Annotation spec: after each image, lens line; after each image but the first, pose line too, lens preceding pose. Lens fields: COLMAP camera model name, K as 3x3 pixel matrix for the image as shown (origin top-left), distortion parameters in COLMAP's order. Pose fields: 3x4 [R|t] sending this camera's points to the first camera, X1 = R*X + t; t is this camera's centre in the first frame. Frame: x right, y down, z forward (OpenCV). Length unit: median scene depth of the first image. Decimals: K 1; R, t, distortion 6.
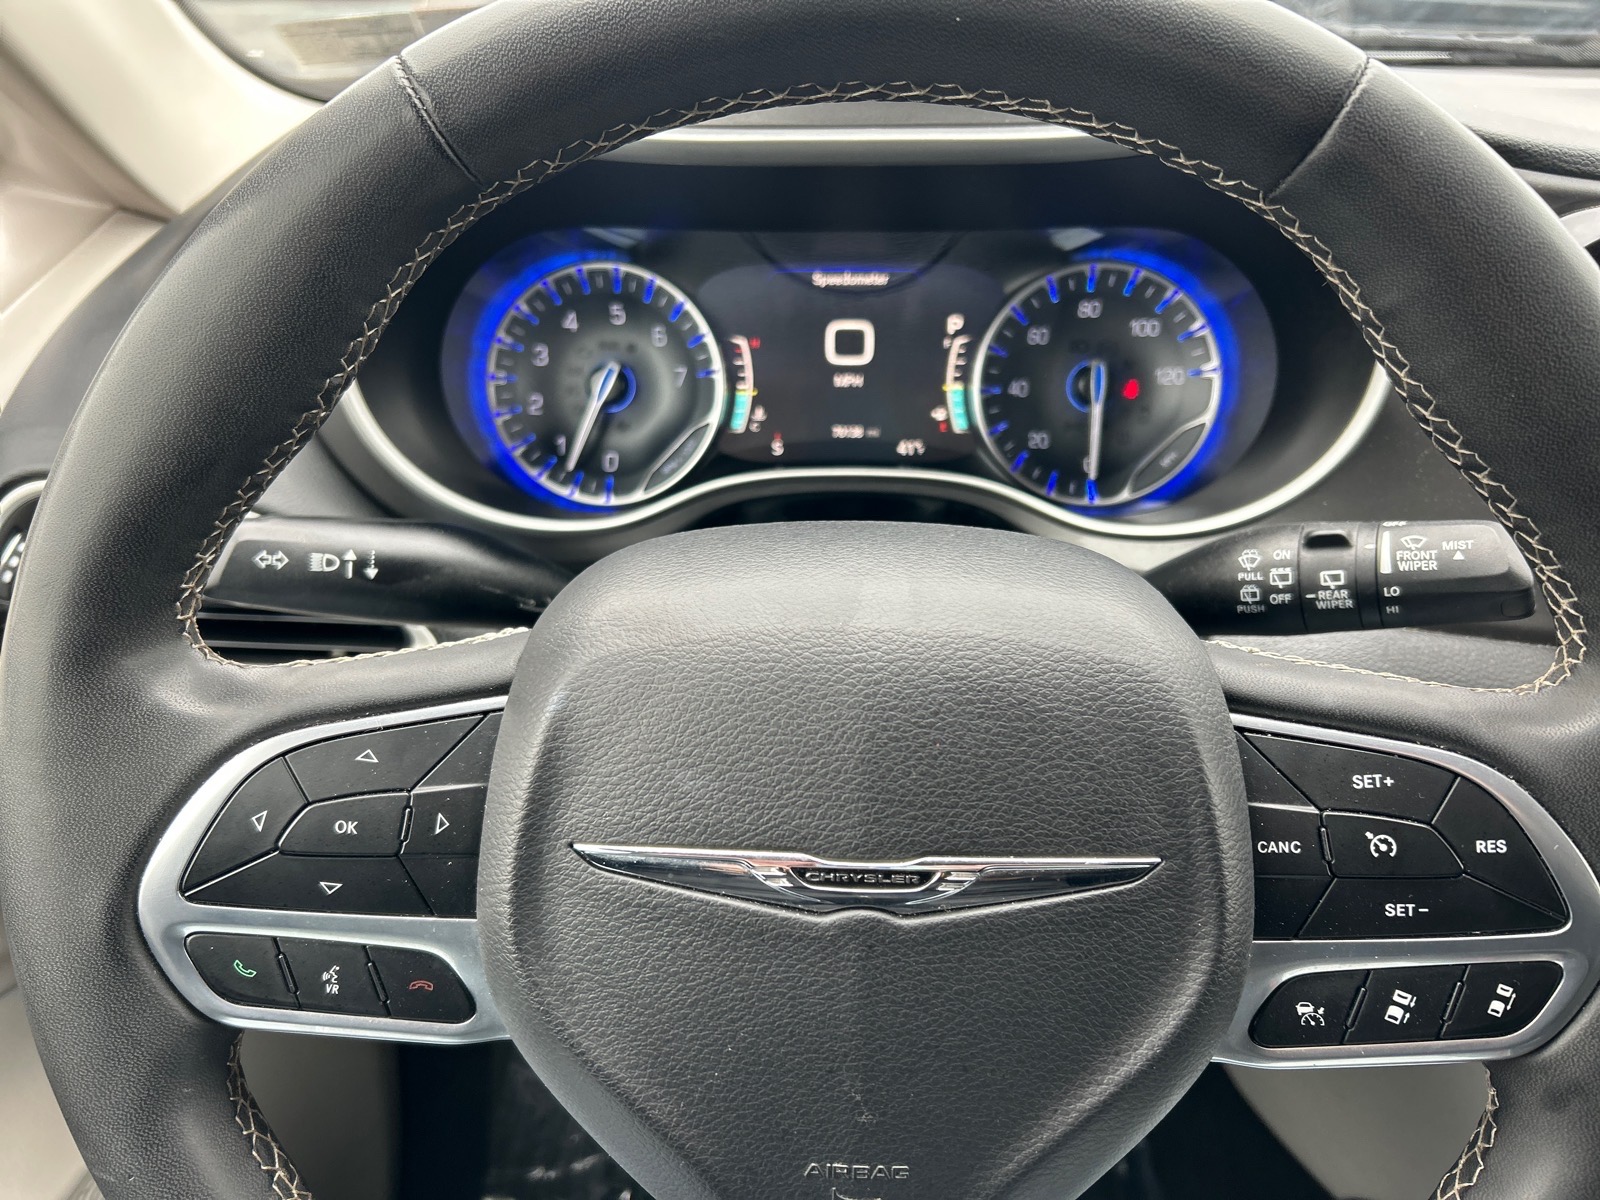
lens RADIAL K [[1201.8, 0, 806.1], [0, 1201.8, 582.0], [0, 0, 1]] dist [0.018330, -0.028291]
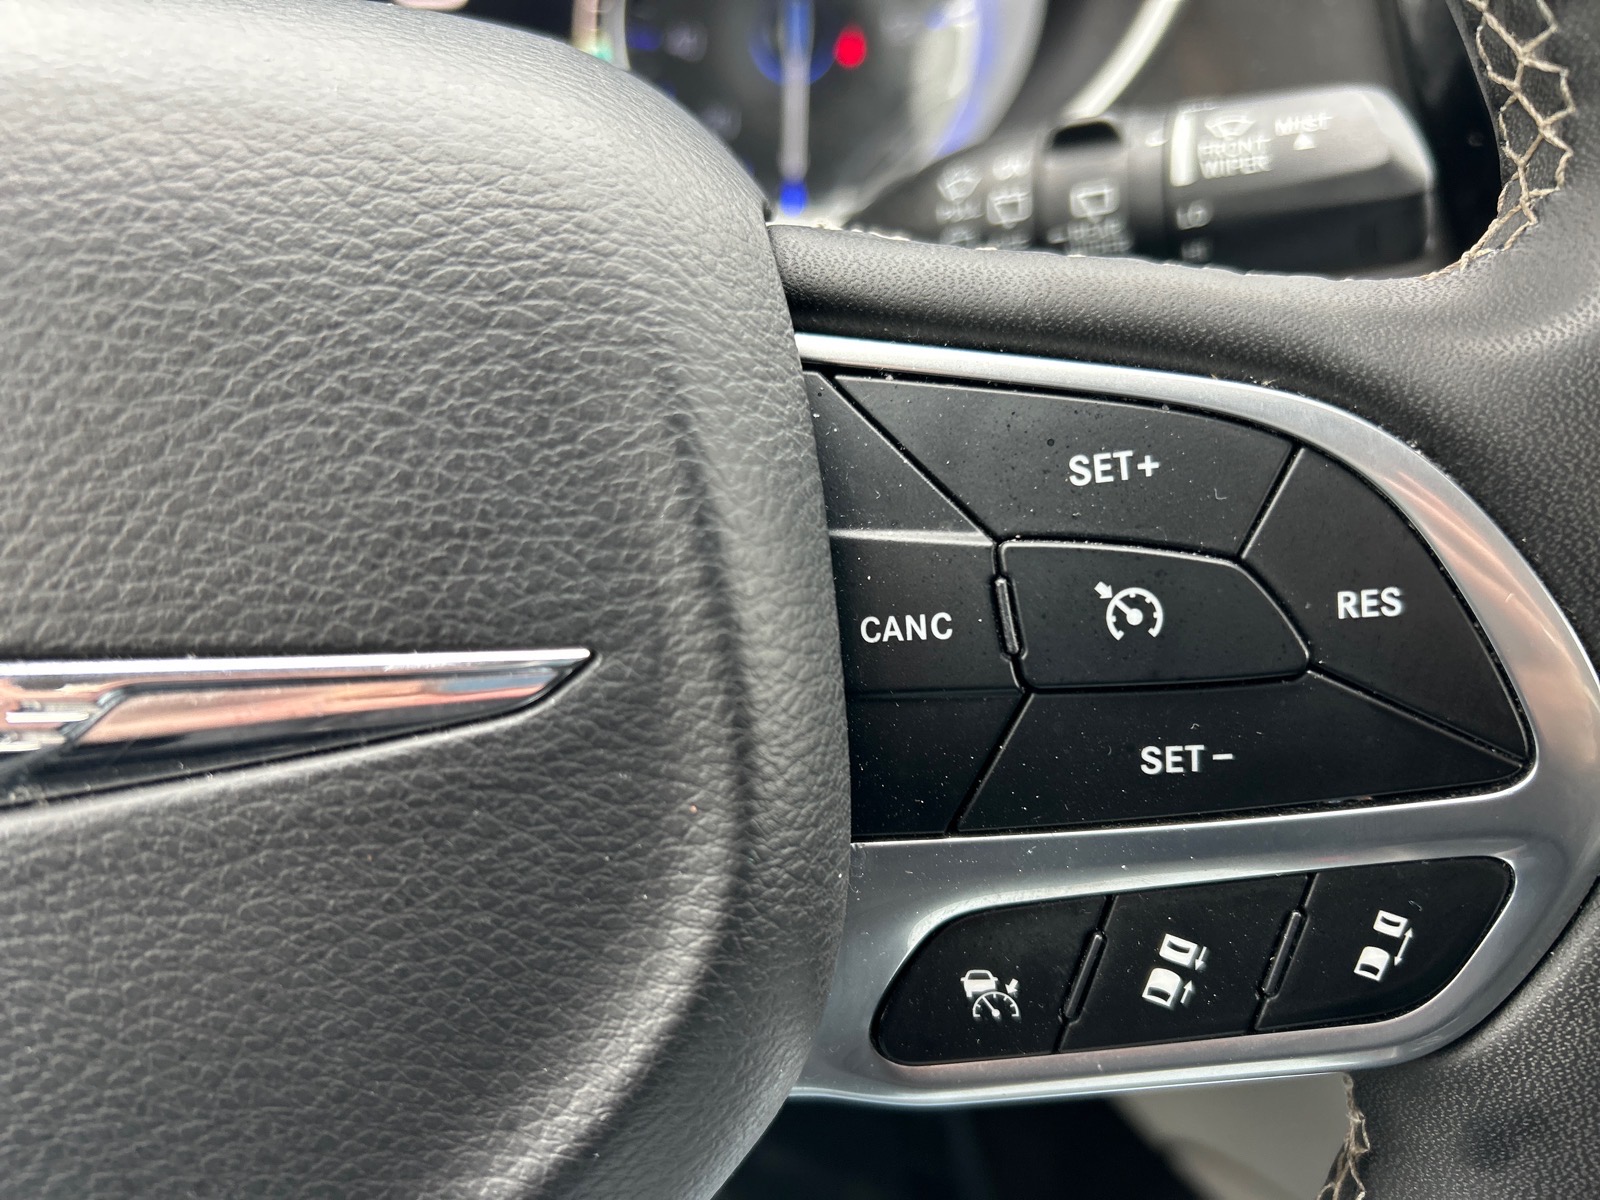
lens RADIAL K [[1201.8, 0, 810.4], [0, 1201.8, 592.5], [0, 0, 1]] dist [0.018330, -0.028291]
pose [[0.994051, -0.023656, 0.106314, 0.300269], [0.015992, 0.997250, 0.072369, 0.168544], [-0.107733, -0.070238, 0.991696, 0.551849]]
